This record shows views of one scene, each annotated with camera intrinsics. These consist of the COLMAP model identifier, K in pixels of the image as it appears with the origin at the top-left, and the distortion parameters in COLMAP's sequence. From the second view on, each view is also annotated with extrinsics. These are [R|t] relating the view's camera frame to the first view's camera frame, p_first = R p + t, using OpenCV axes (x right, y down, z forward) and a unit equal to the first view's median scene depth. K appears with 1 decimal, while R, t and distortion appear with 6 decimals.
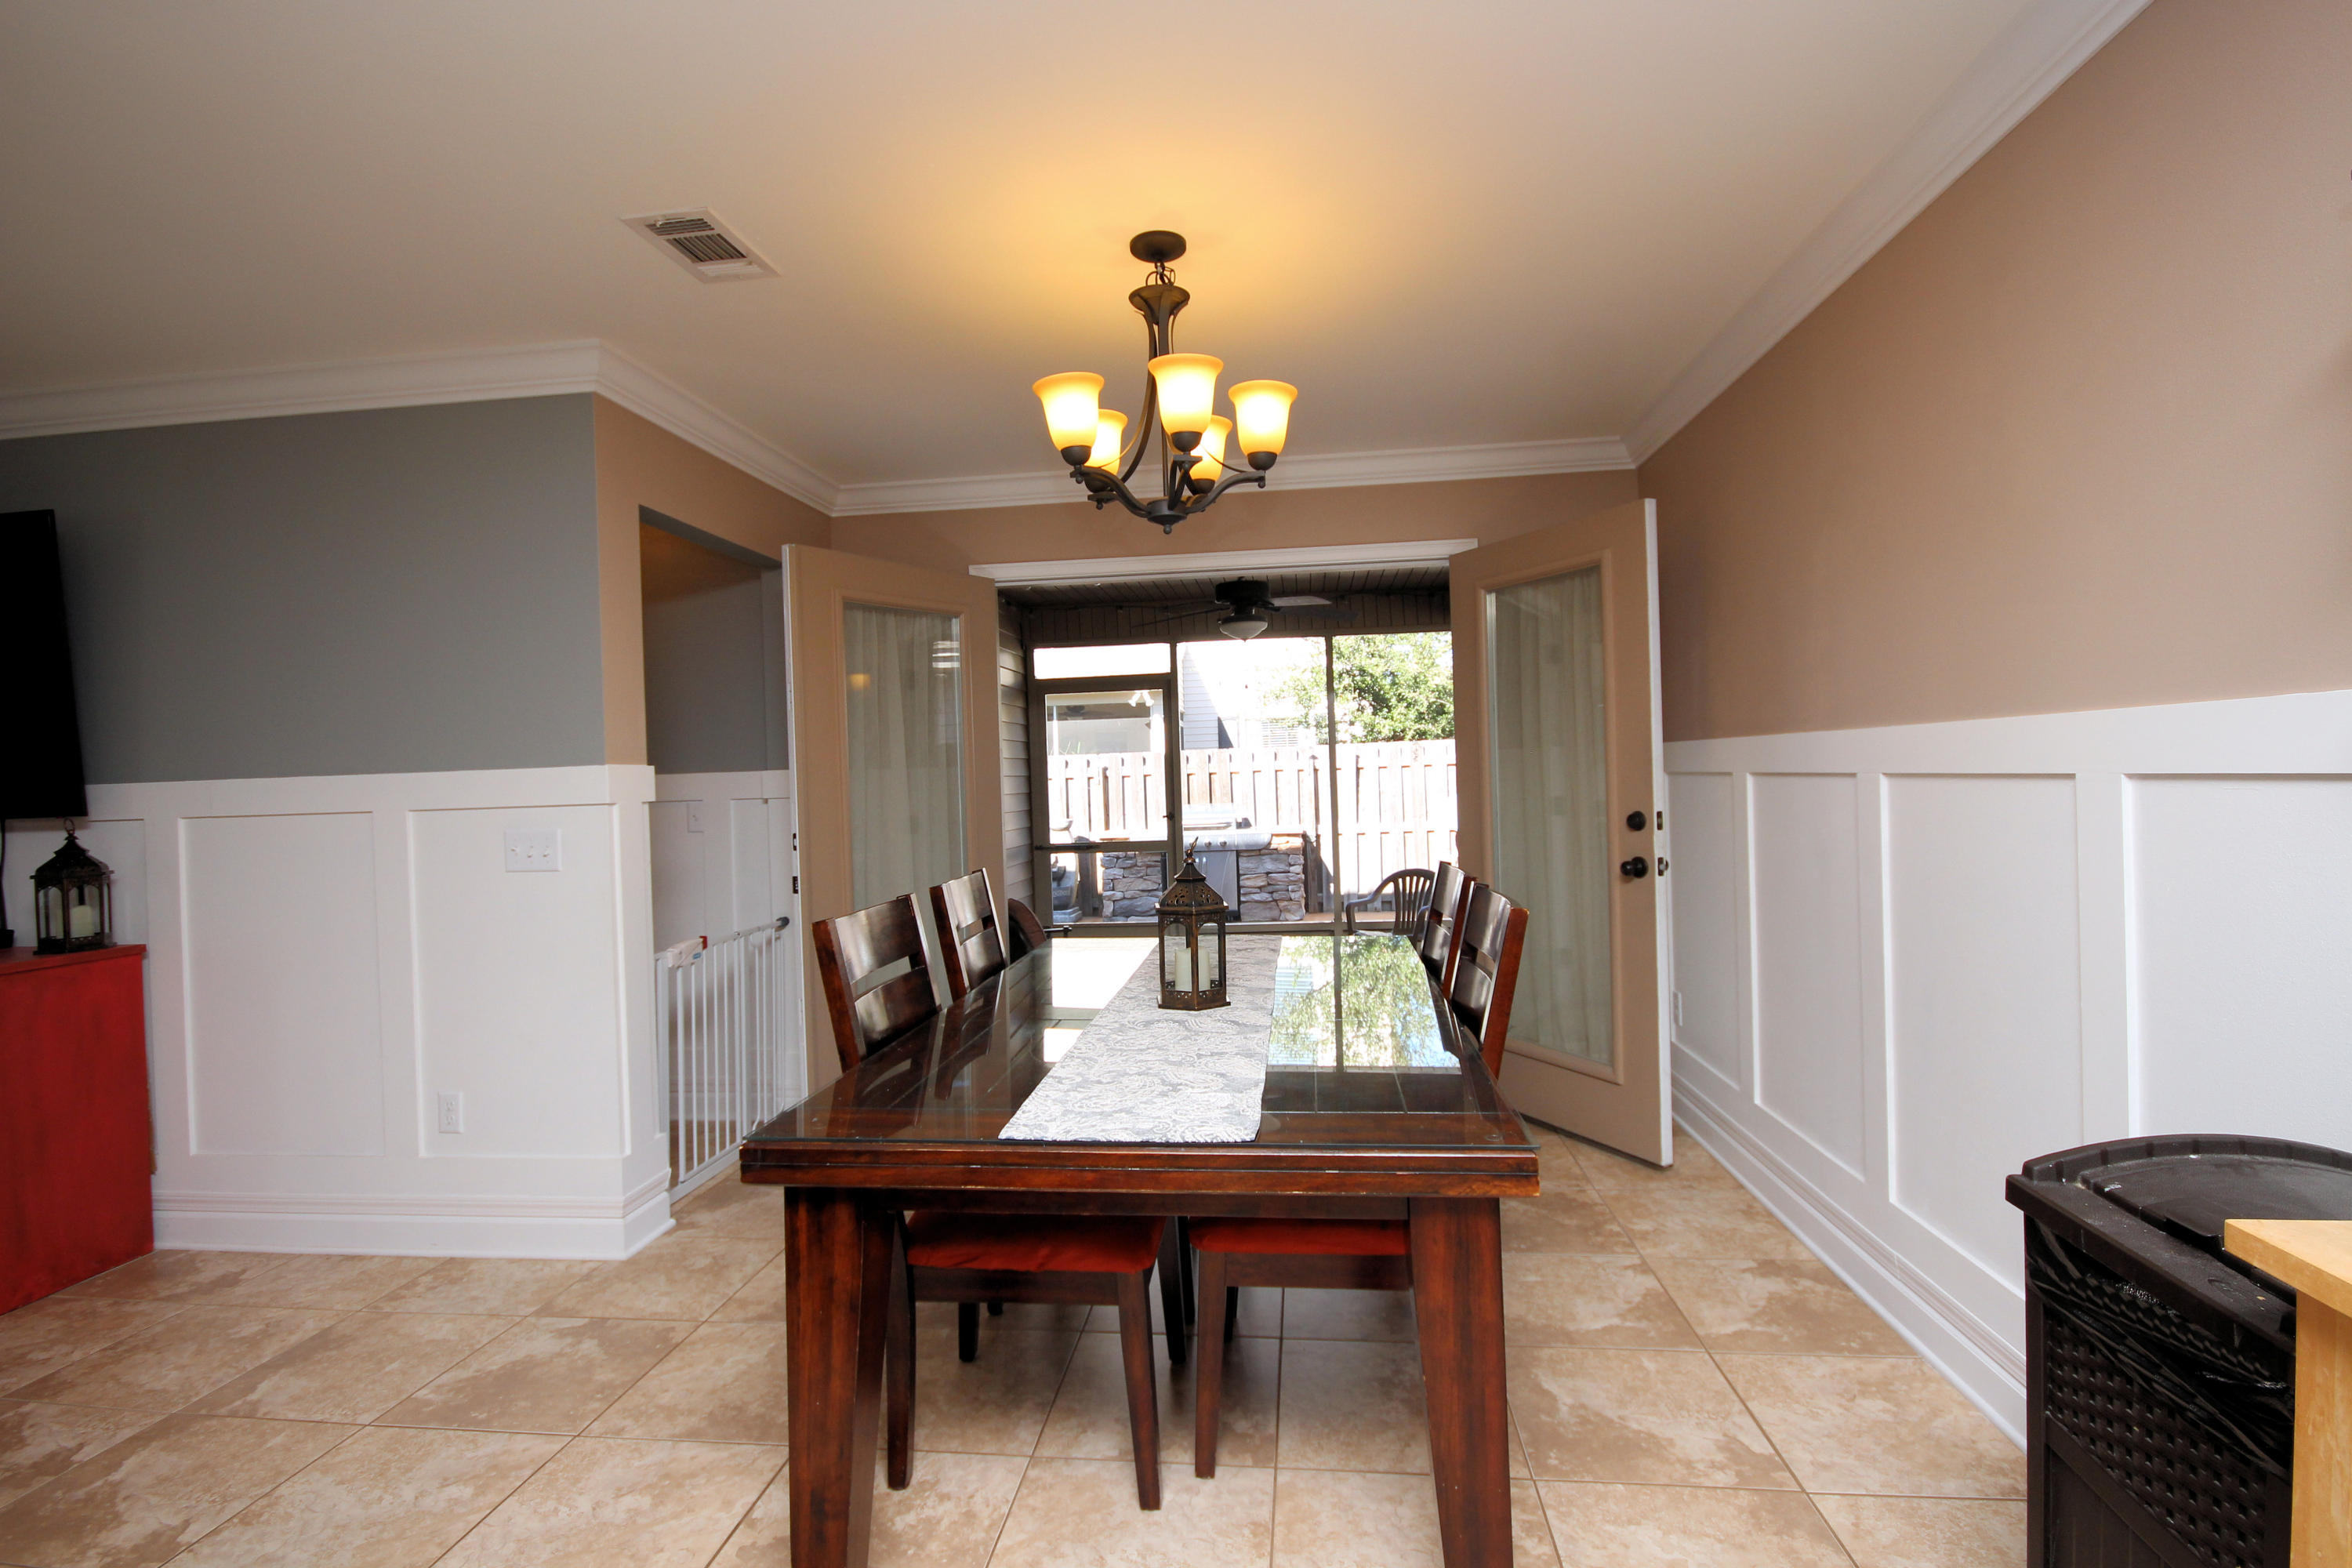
lens RADIAL K [[1091.0, 0, 1175.4], [0, 1091.0, 780.8], [0, 0, 1]] dist [0.004399, -0.003175]
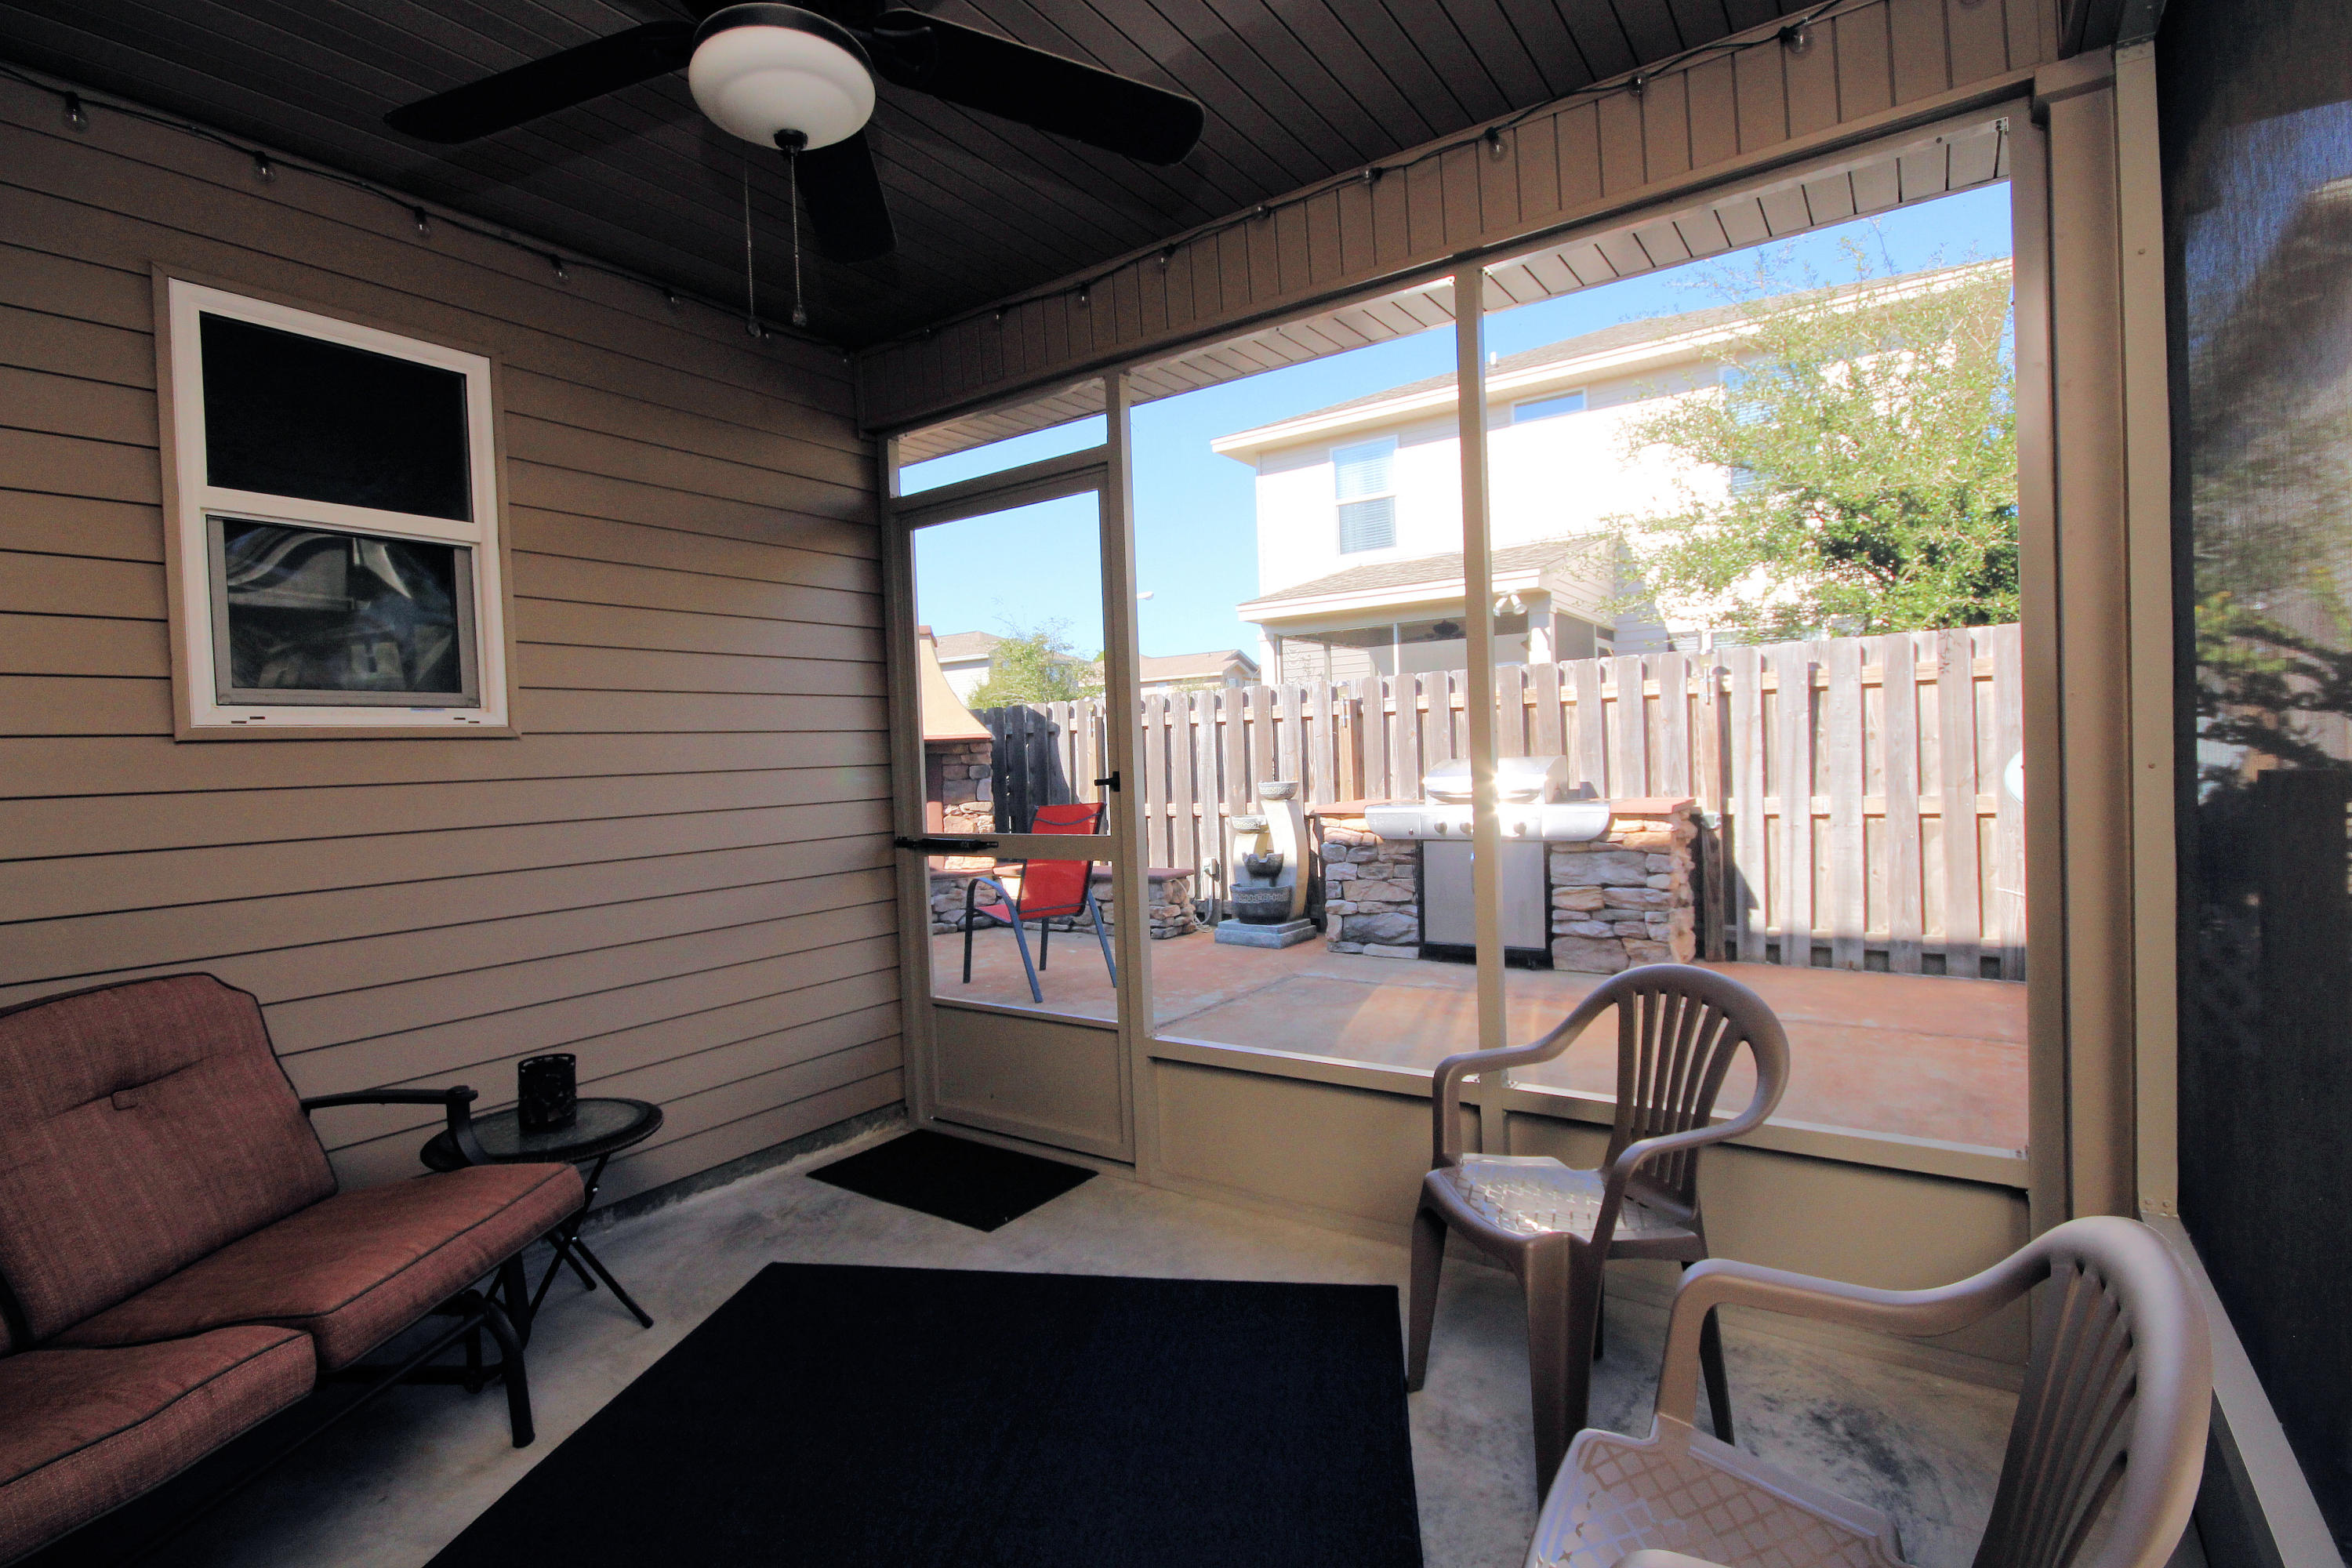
lens RADIAL K [[1091.0, 0, 1181.2], [0, 1091.0, 779.9], [0, 0, 1]] dist [0.004399, -0.003175]
pose [[0.885561, 0.012558, -0.464353, 0.149527], [0.006186, 0.999227, 0.038822, 0.010063], [0.464482, -0.037252, 0.884799, 0.428148]]
